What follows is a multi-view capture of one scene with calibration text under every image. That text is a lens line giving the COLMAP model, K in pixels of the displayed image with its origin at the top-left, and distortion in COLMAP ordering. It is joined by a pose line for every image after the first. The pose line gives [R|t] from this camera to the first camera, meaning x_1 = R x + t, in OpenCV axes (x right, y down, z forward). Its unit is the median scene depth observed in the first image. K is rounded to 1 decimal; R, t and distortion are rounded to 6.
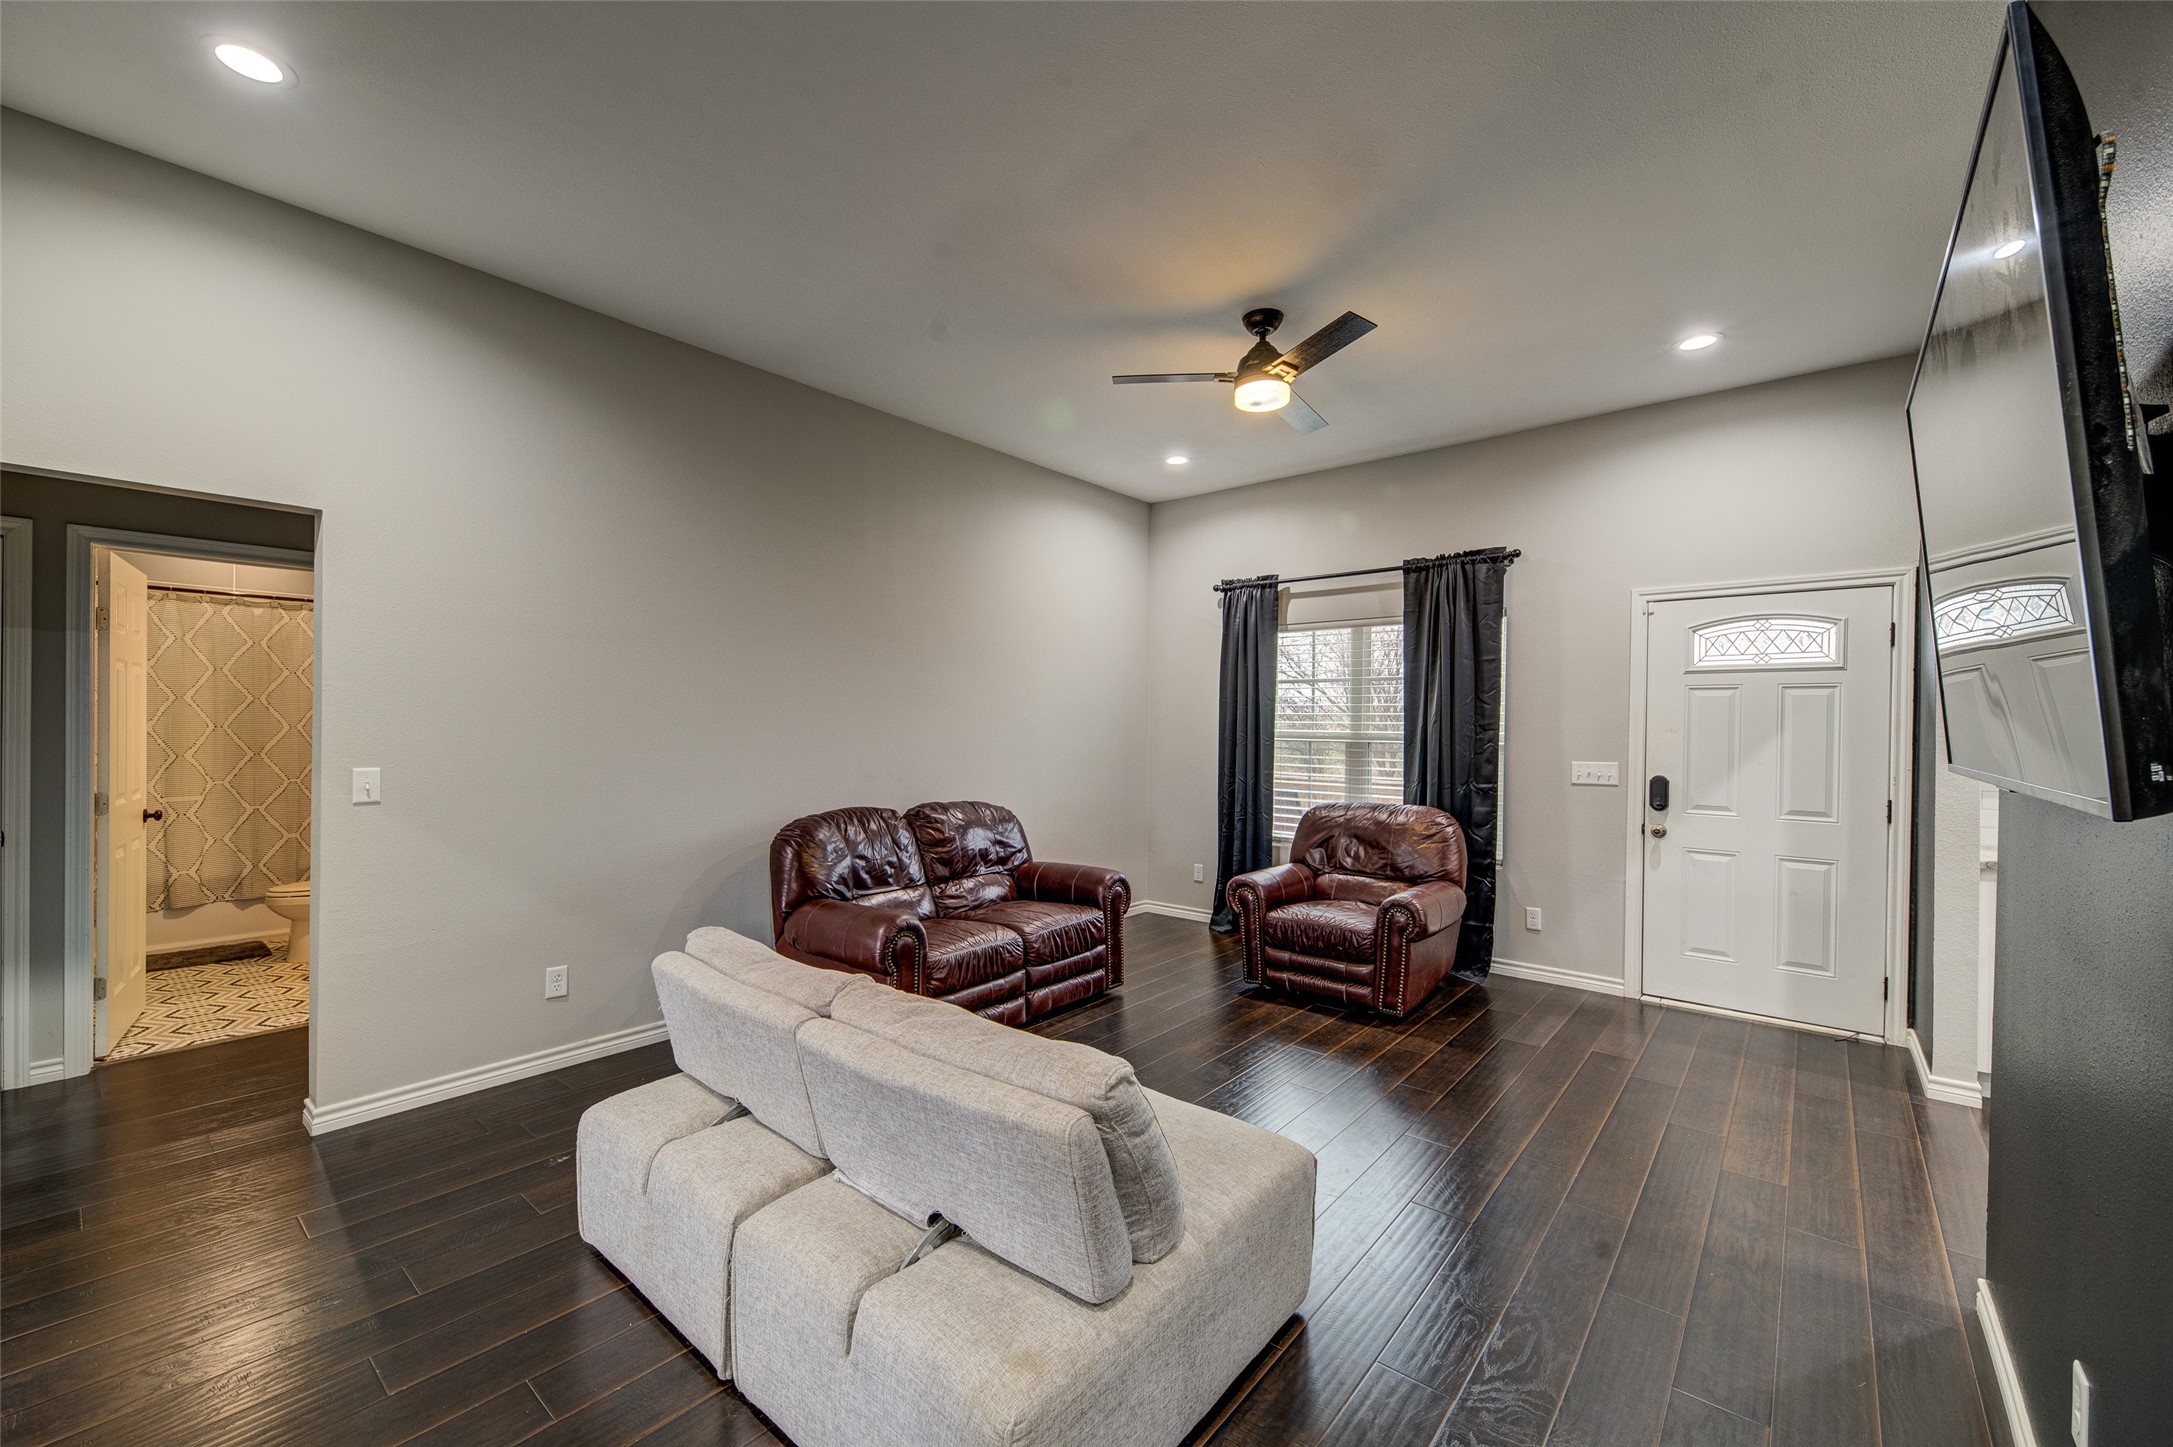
lens RADIAL K [[886.5, 0, 1083.2], [0, 886.5, 741.6], [0, 0, 1]] dist [0.012224, 0.000572]
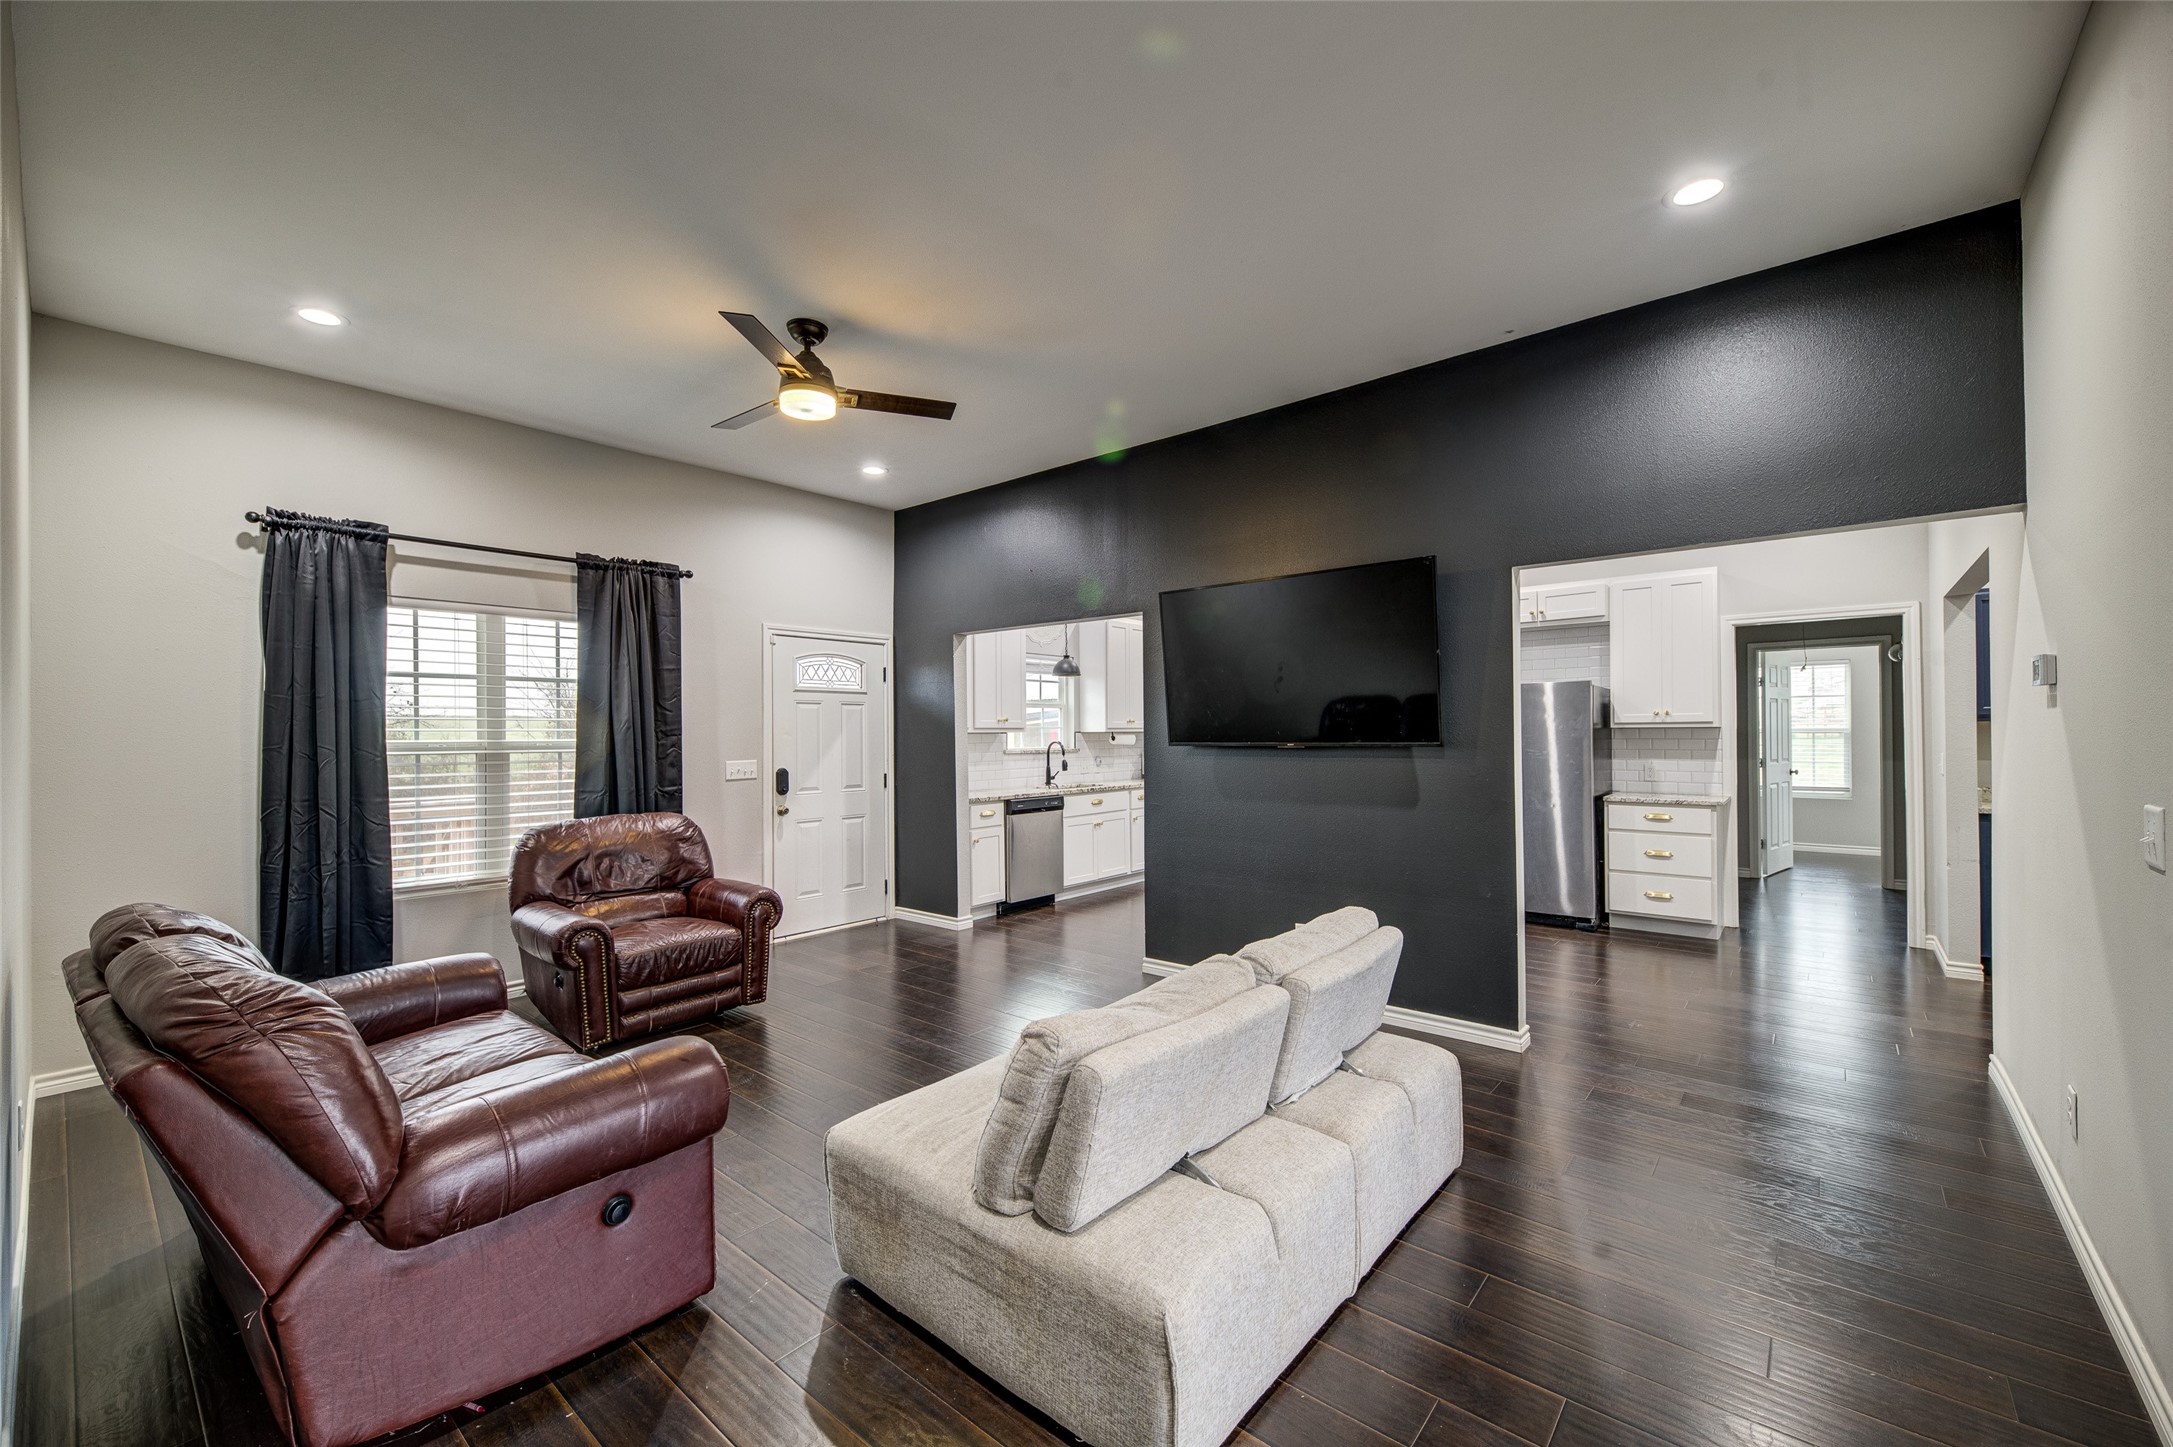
lens RADIAL K [[886.5, 0, 1075.4], [0, 886.5, 735.6], [0, 0, 1]] dist [0.012224, 0.000572]
pose [[-0.013309, -0.012779, 0.999830, -0.641061], [0.025033, 0.999601, 0.013109, -0.015598], [-0.999598, 0.025203, -0.012984, 0.562008]]
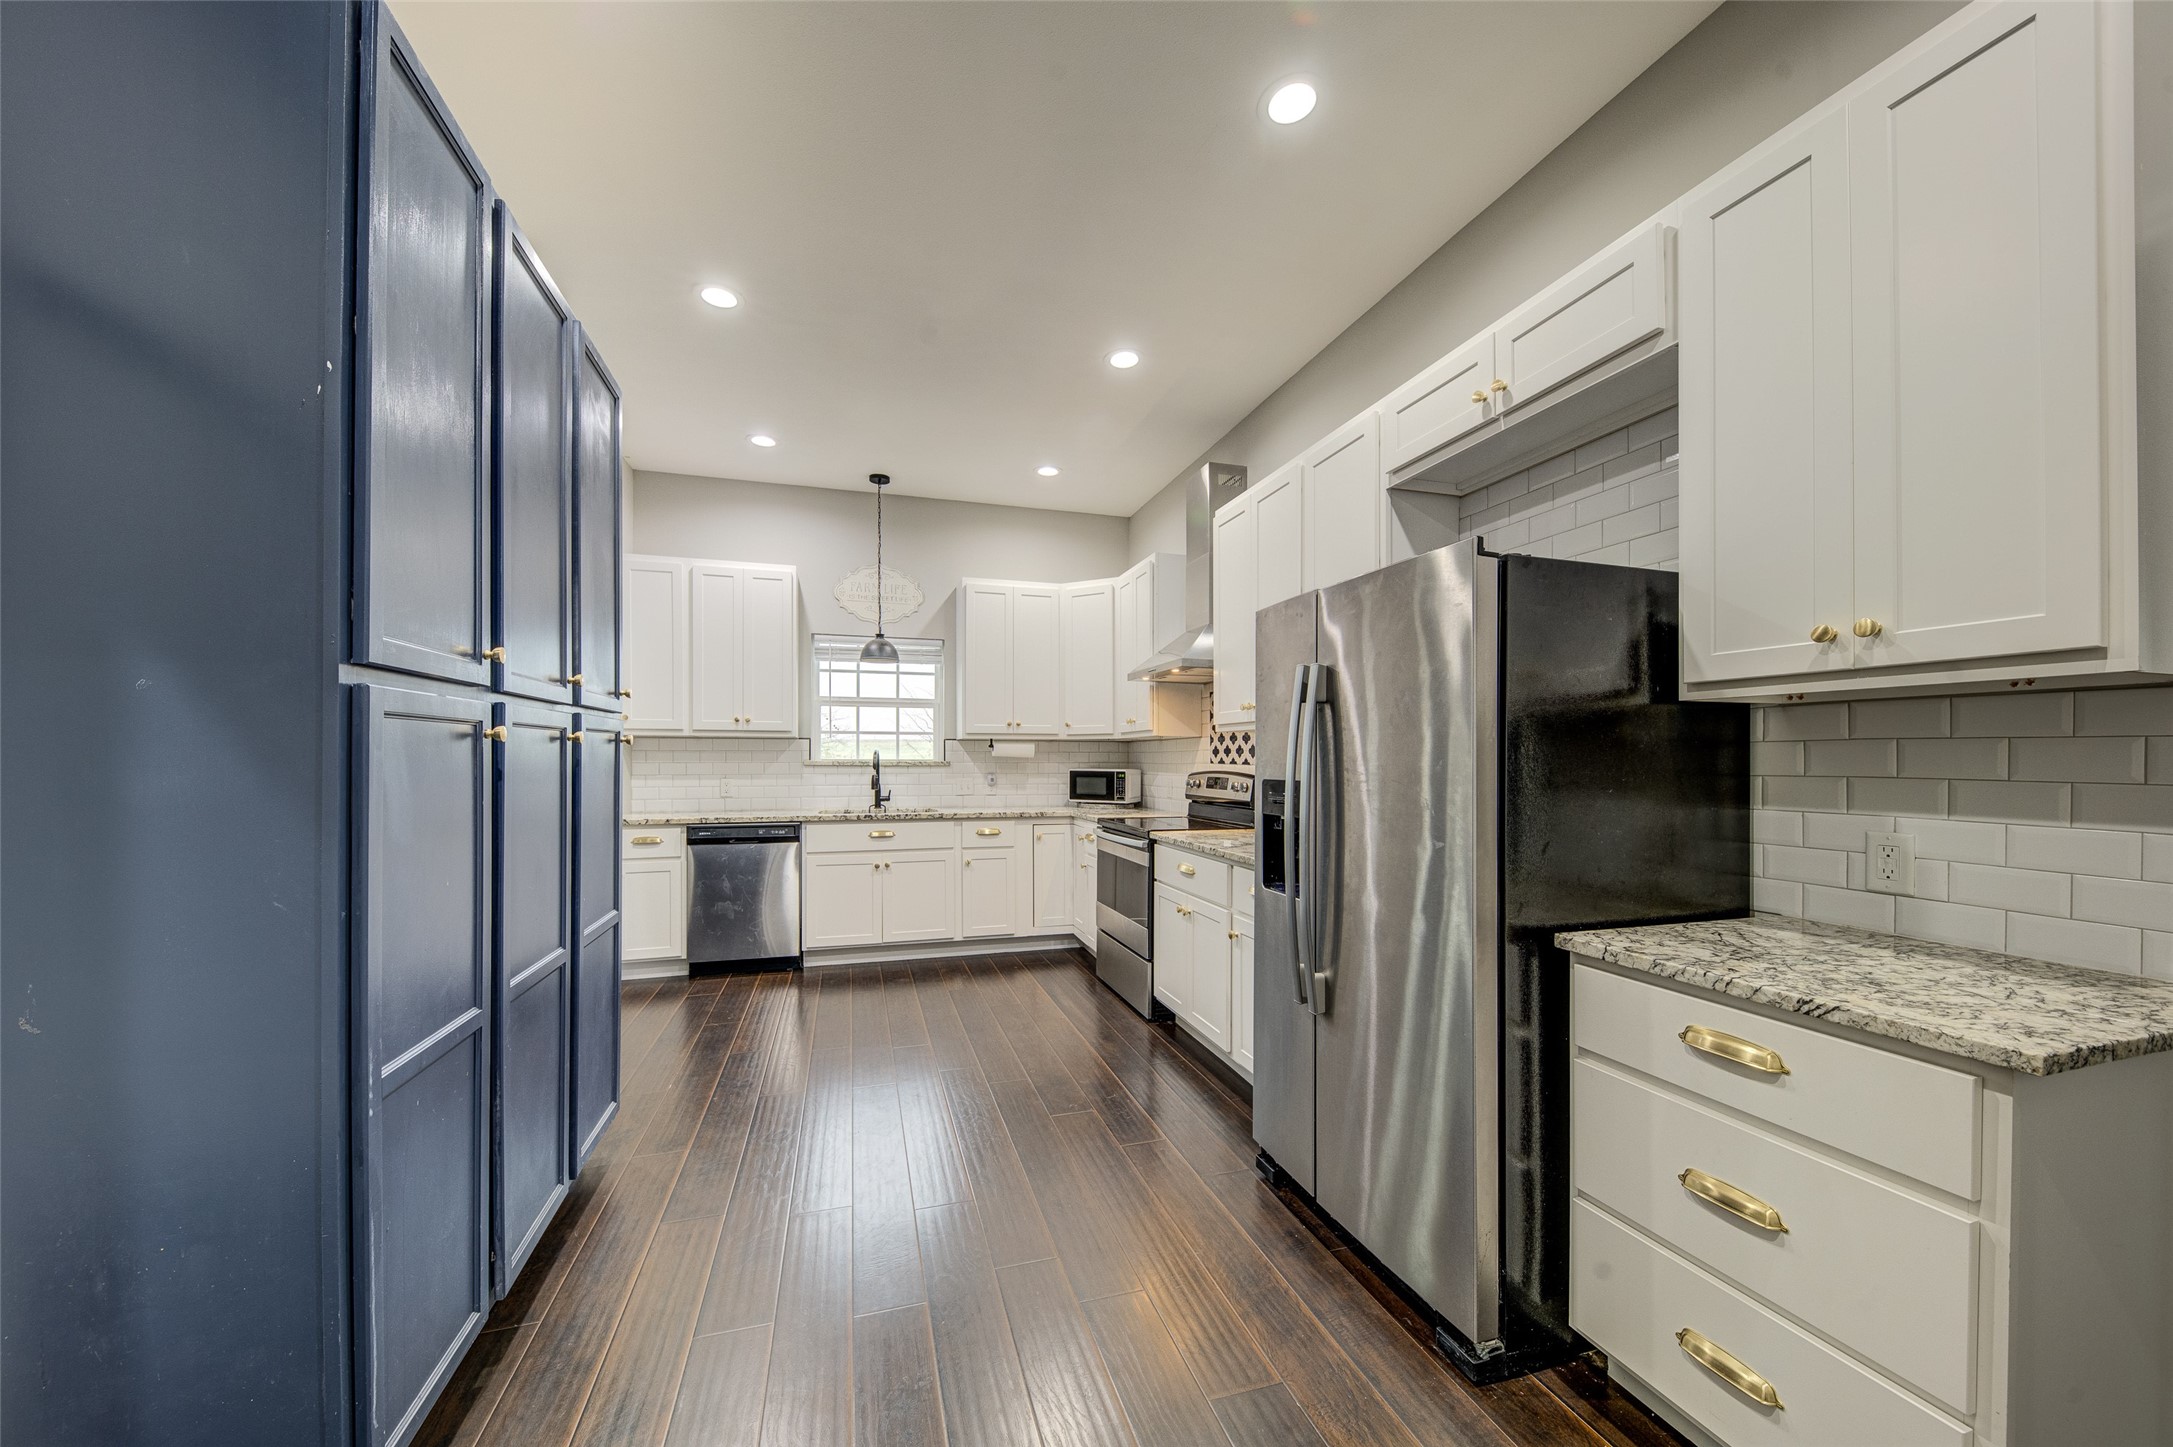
lens RADIAL K [[763.8, 0, 1060.6], [0, 763.8, 758.8], [0, 0, 1]] dist [0.005941, -0.003825]
pose [[0.541809, -0.010335, 0.840438, 0.261170], [0.017969, 0.999838, 0.000711, 0.031872], [-0.840310, 0.014717, 0.541907, -0.221775]]
